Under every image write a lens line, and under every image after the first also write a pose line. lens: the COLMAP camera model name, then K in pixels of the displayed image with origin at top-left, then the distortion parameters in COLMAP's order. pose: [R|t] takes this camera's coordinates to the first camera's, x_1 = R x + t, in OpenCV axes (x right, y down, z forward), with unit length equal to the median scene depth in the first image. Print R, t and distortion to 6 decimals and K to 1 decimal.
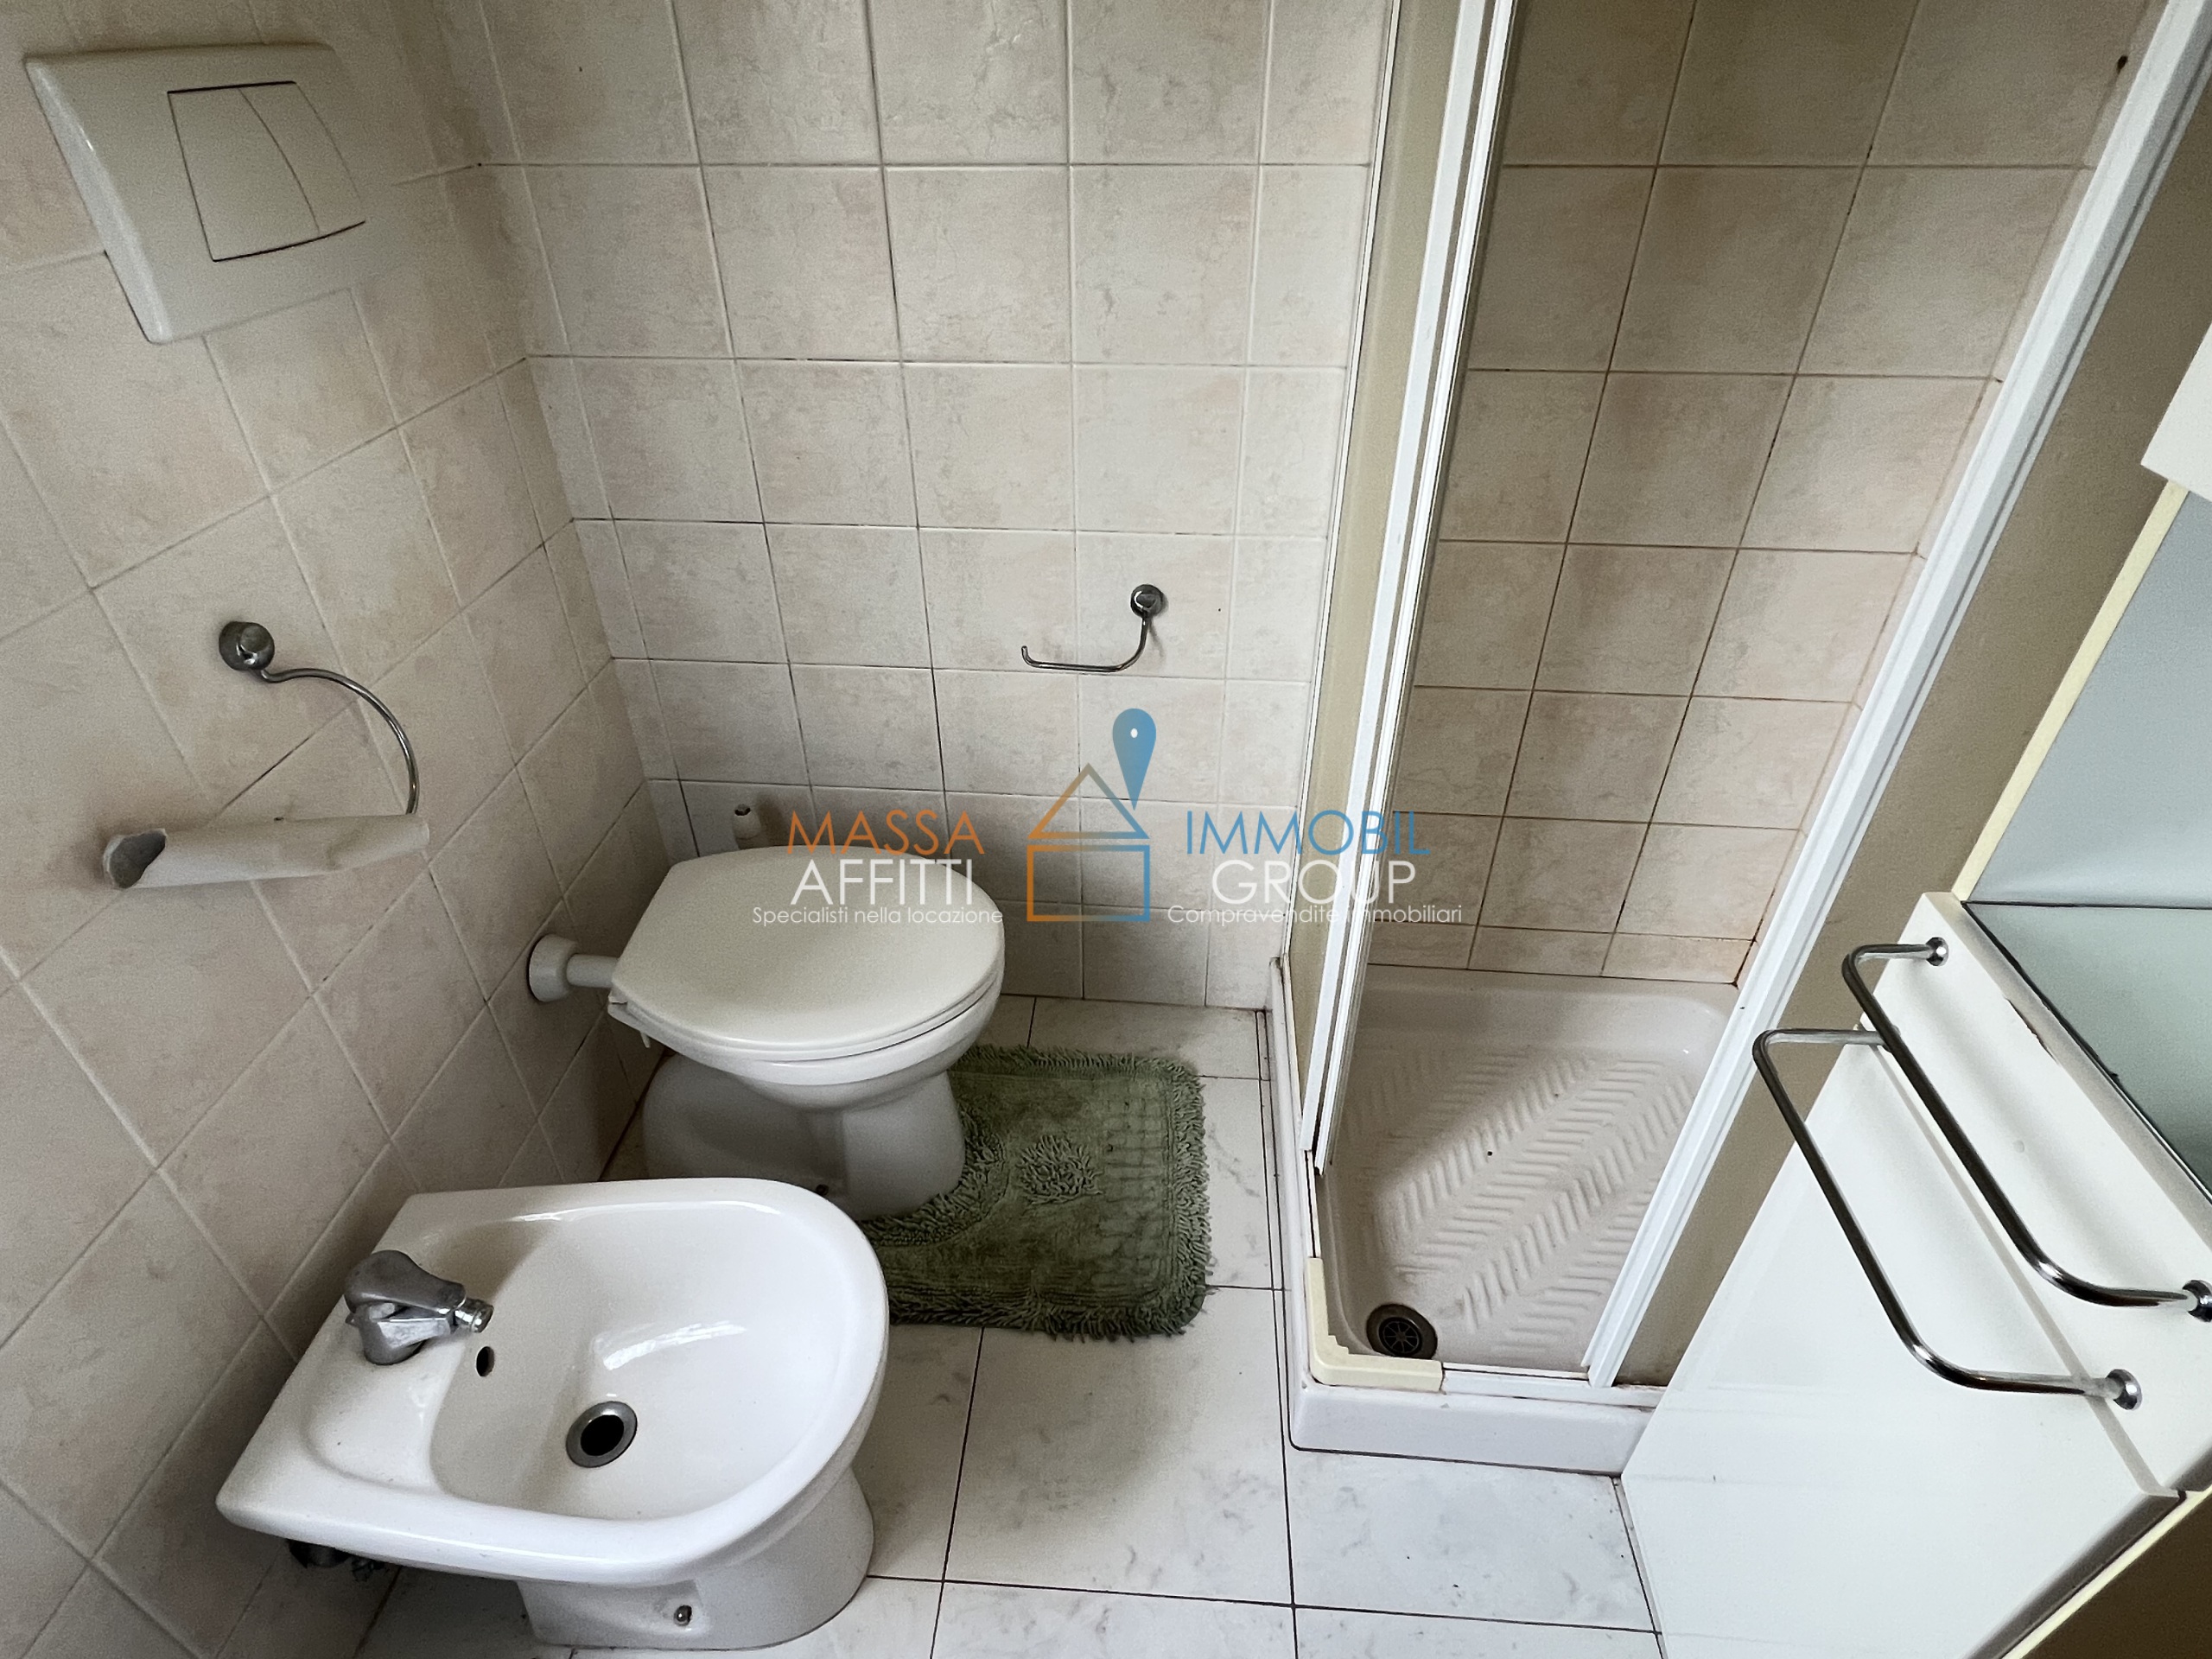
lens RADIAL K [[1174.5, 0, 1095.1], [0, 1174.5, 836.0], [0, 0, 1]] dist [-0.002779, 0.001056]
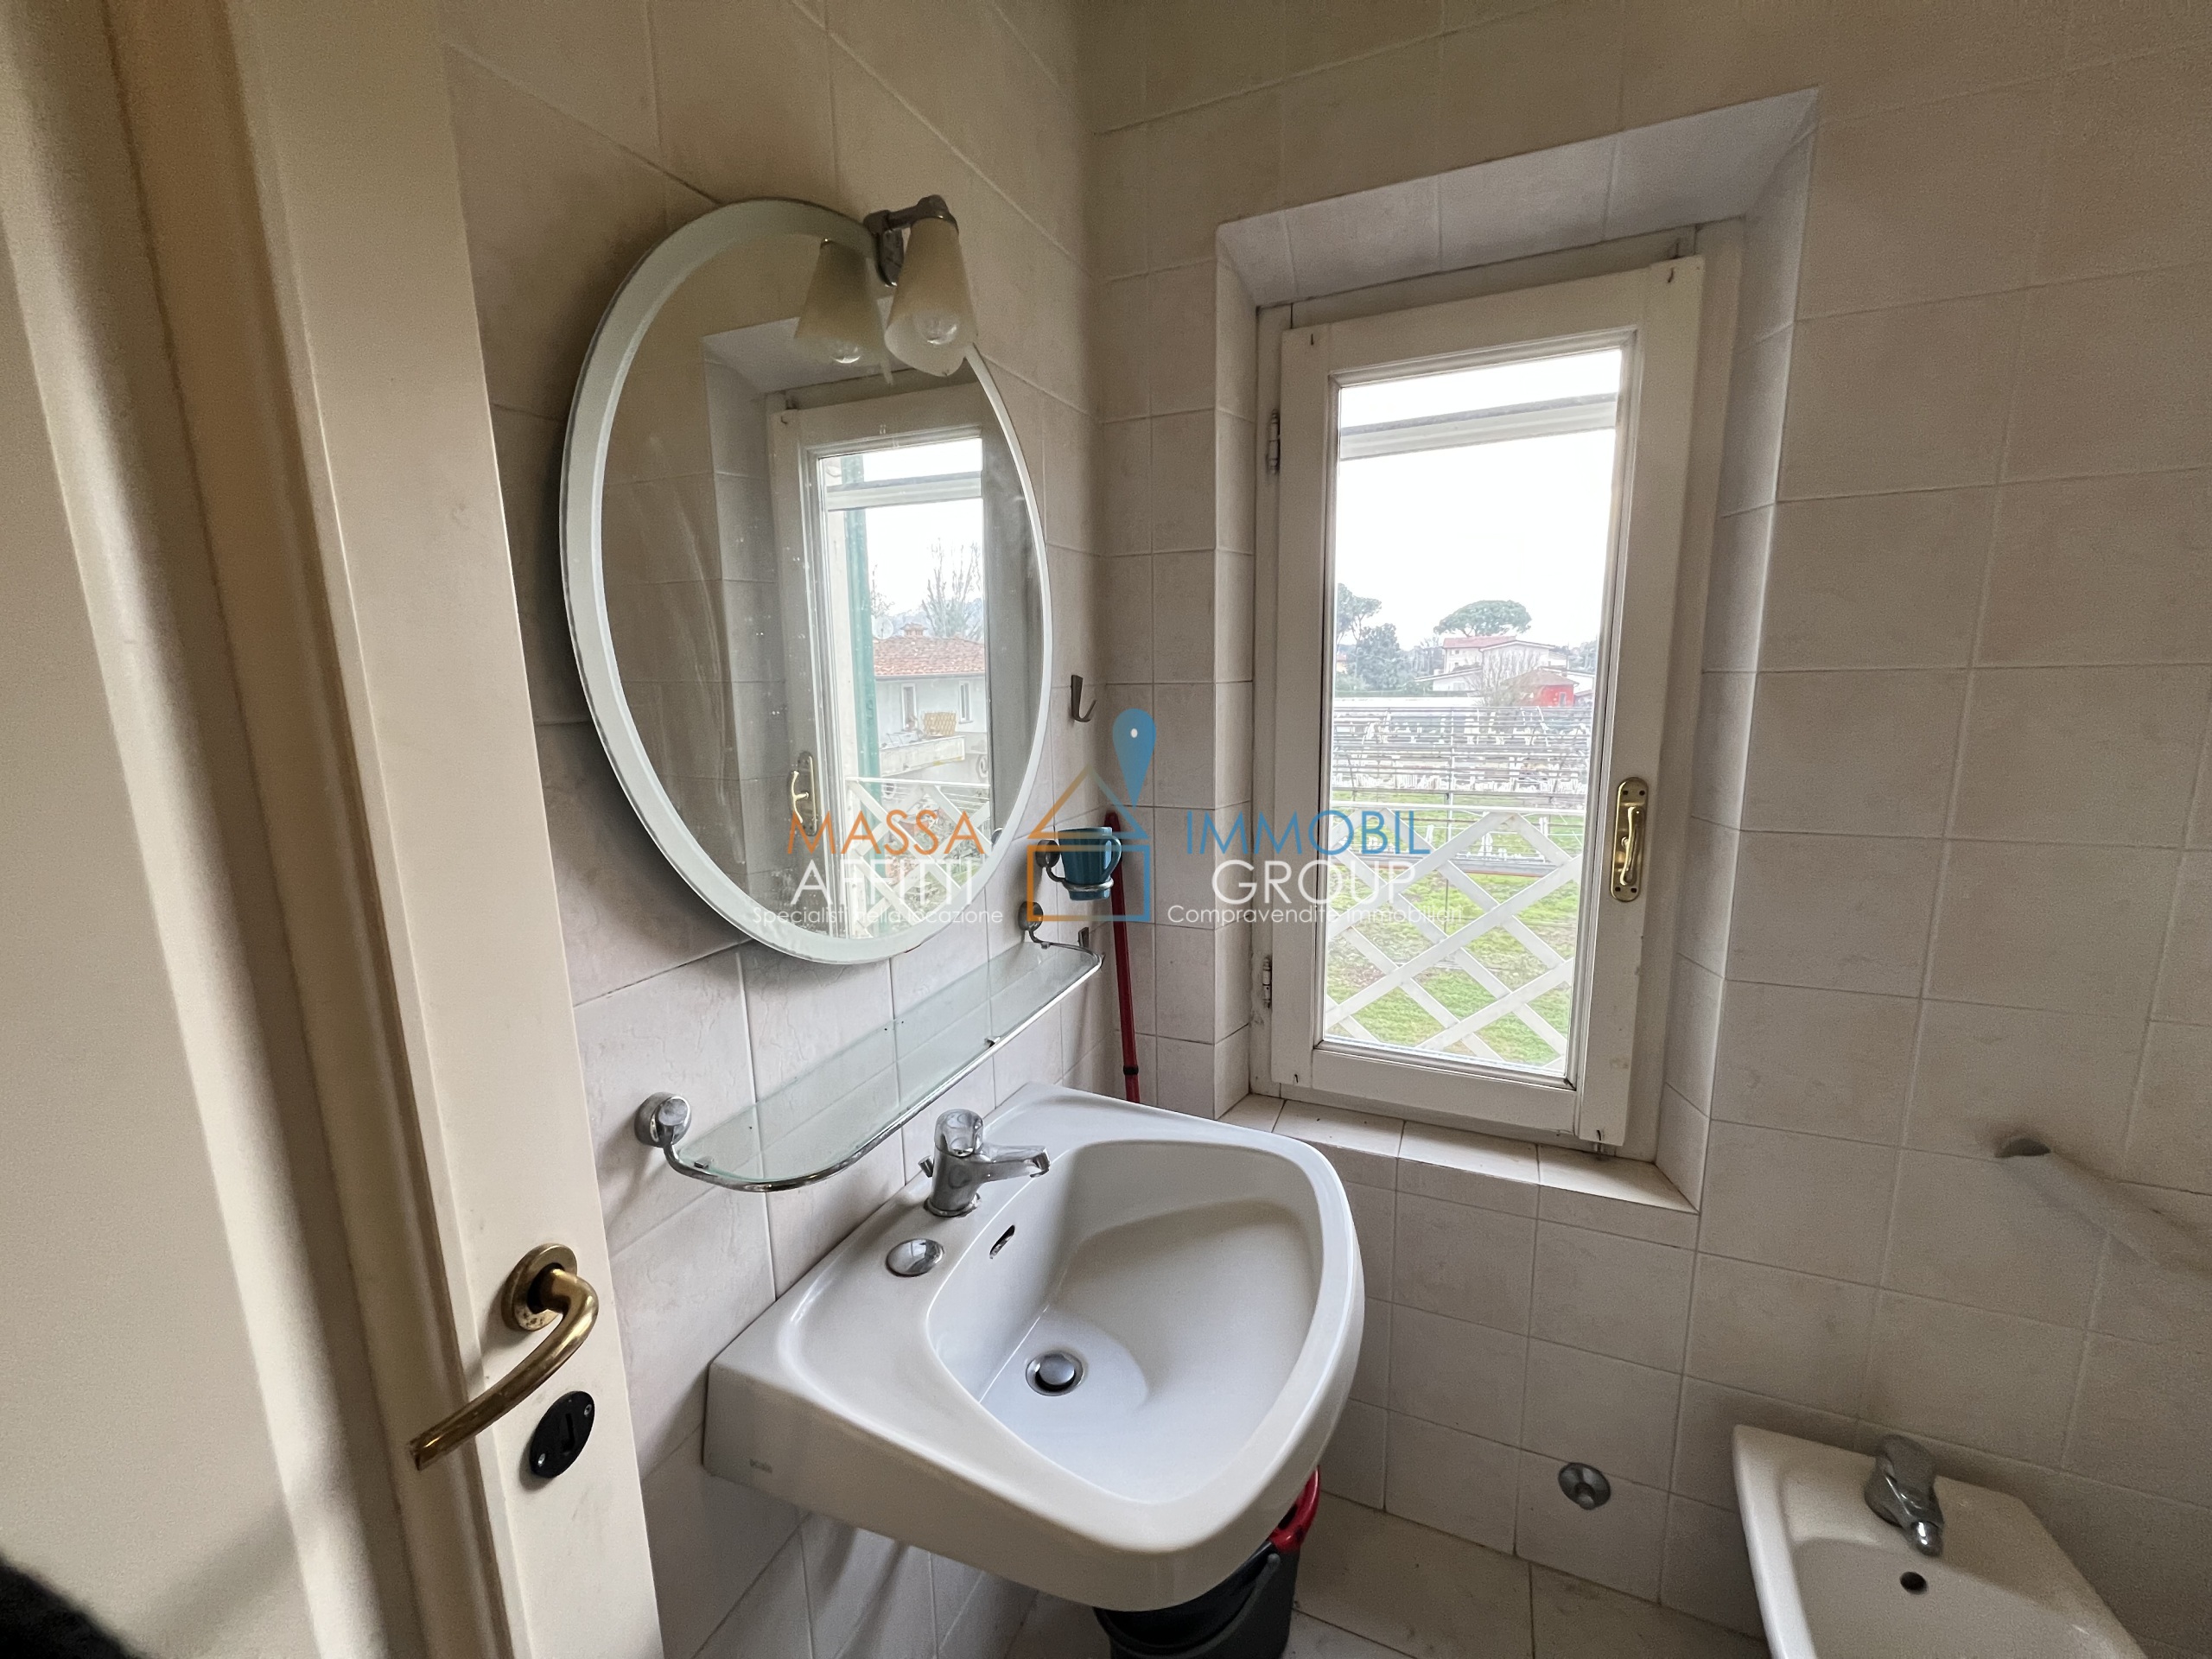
lens RADIAL K [[882.3, 0, 1109.1], [0, 882.3, 822.9], [0, 0, 1]] dist [-0.000544, 0.000052]
pose [[-0.338979, 0.182109, -0.923000, 0.418629], [-0.525973, 0.776752, 0.346422, -0.058338], [0.780029, 0.602903, -0.167518, -0.026168]]
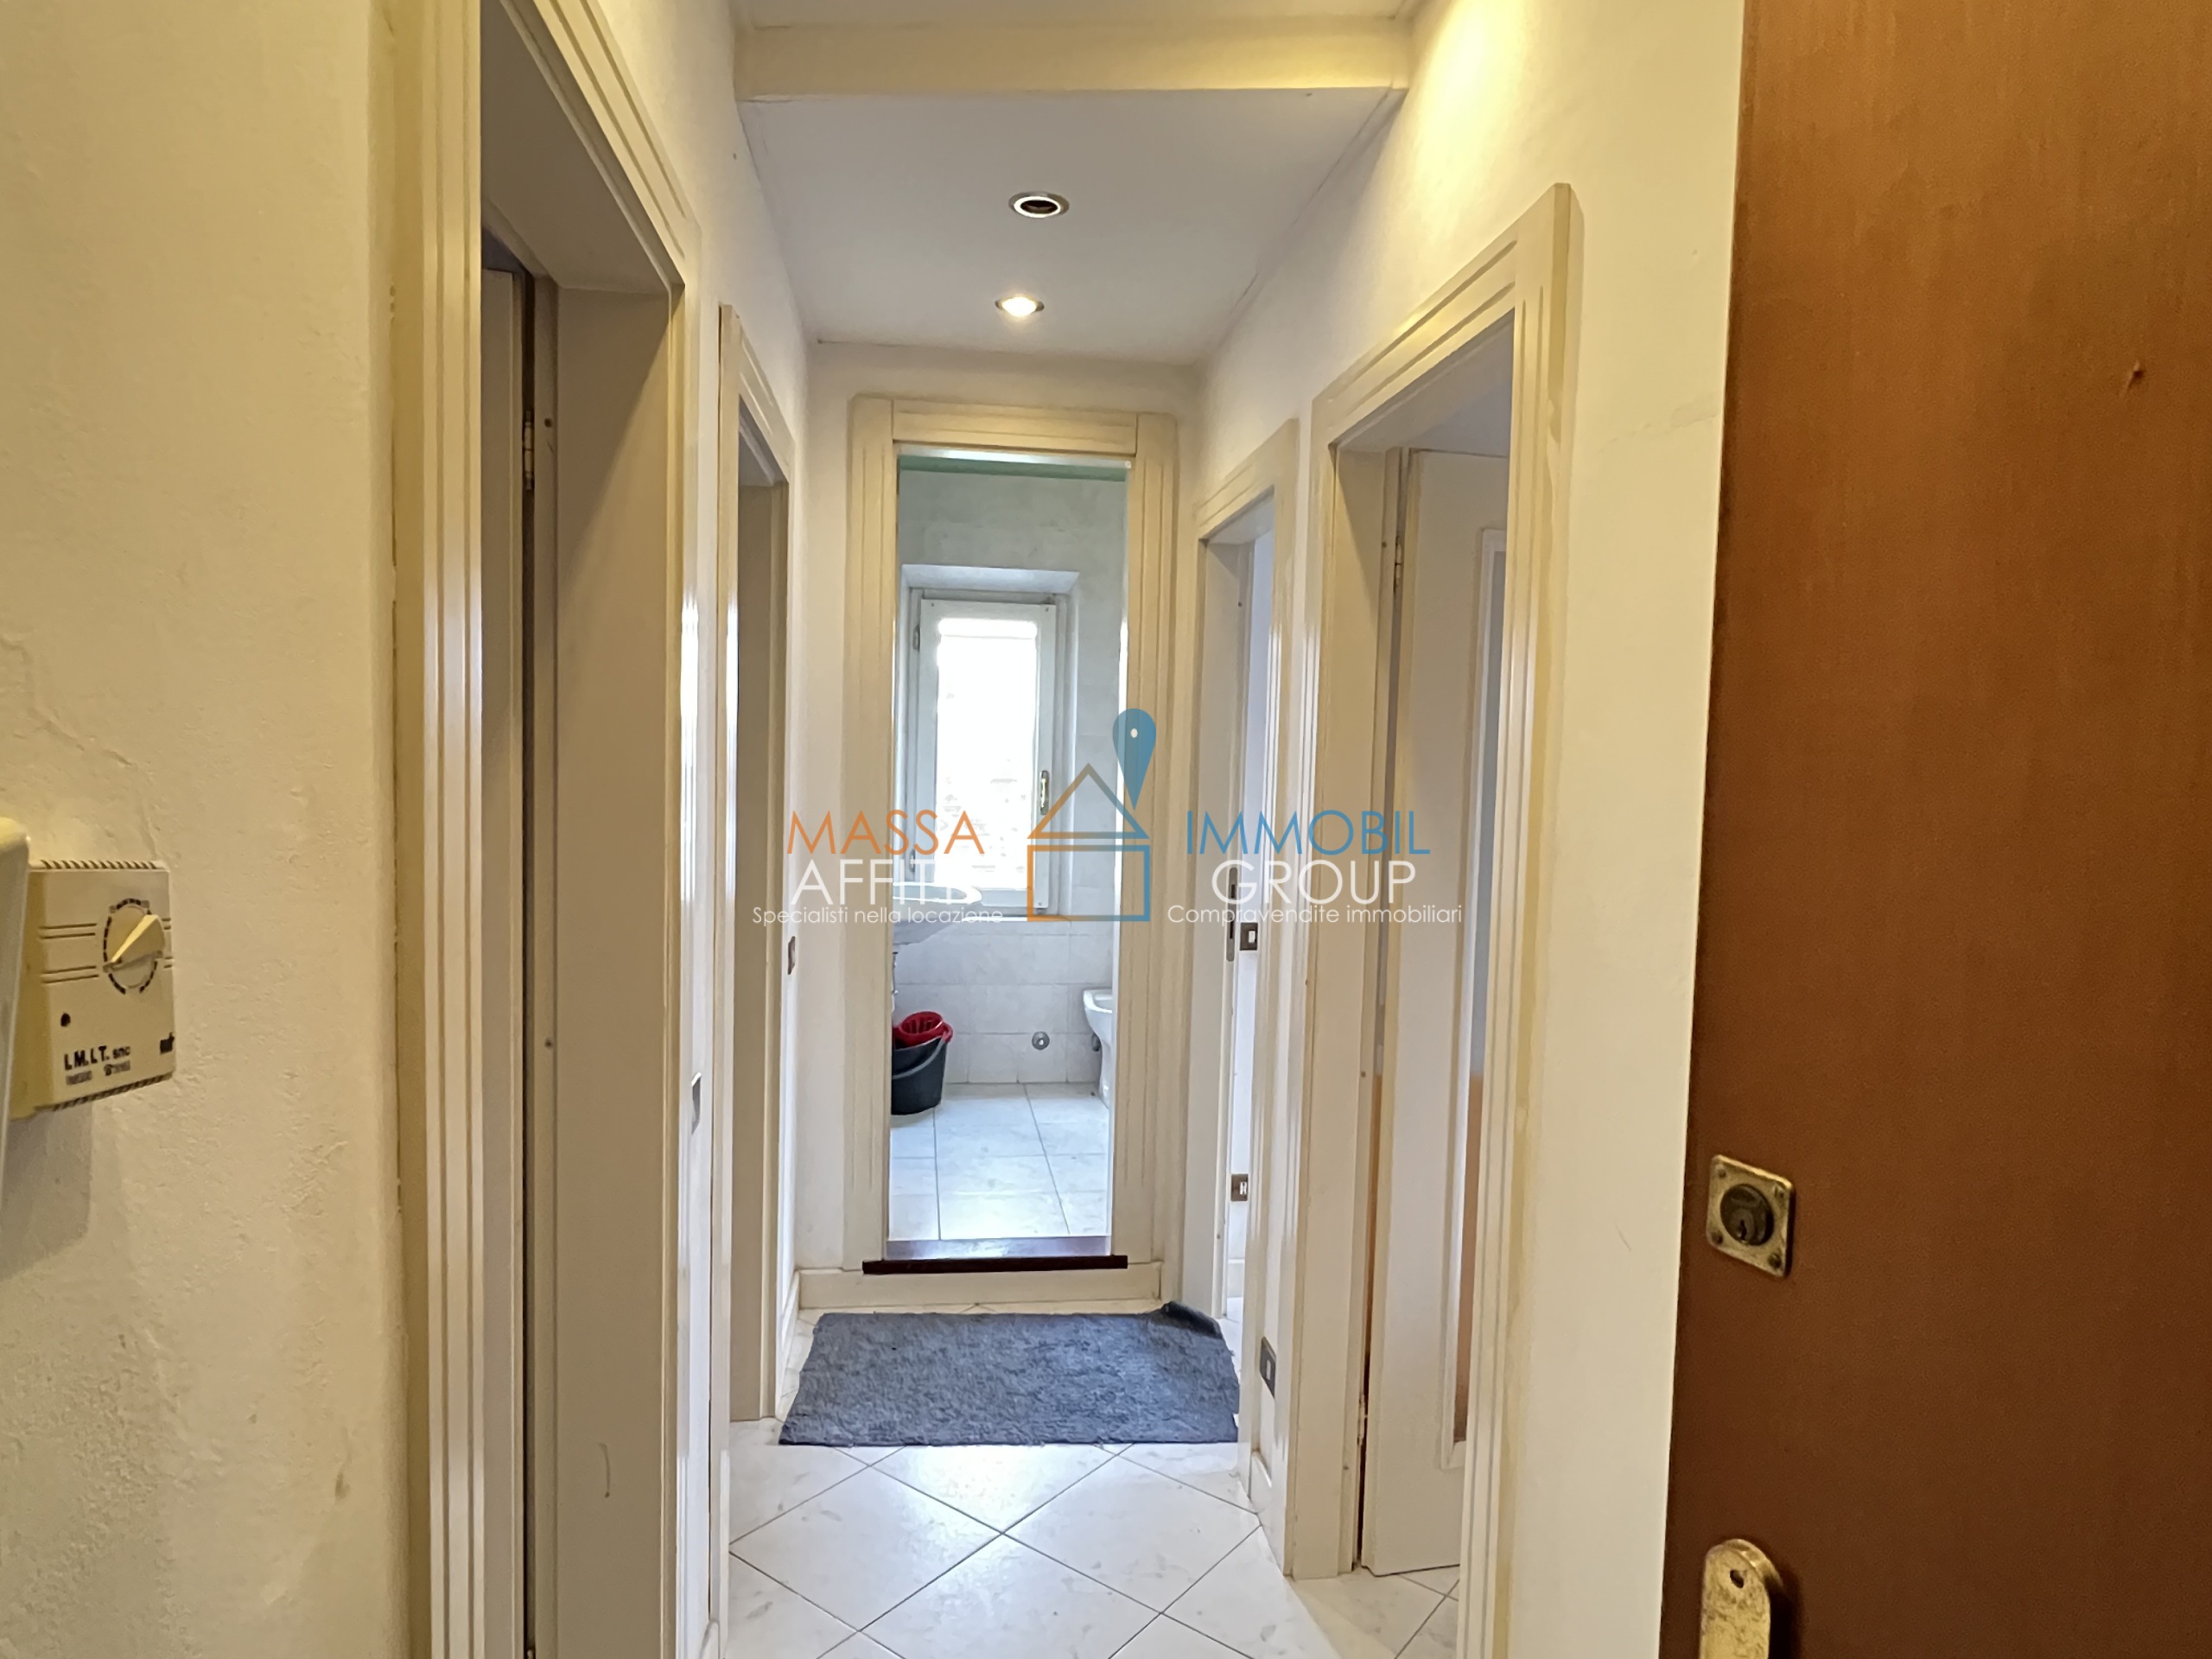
lens RADIAL K [[1308.0, 0, 1106.4], [0, 1308.0, 829.1], [0, 0, 1]] dist [-0.009735, 0.002591]
pose [[0.213162, 0.075266, -0.974113, 3.219190], [-0.591620, 0.803395, -0.067387, 0.229809], [0.777526, 0.590670, 0.215783, -0.375103]]
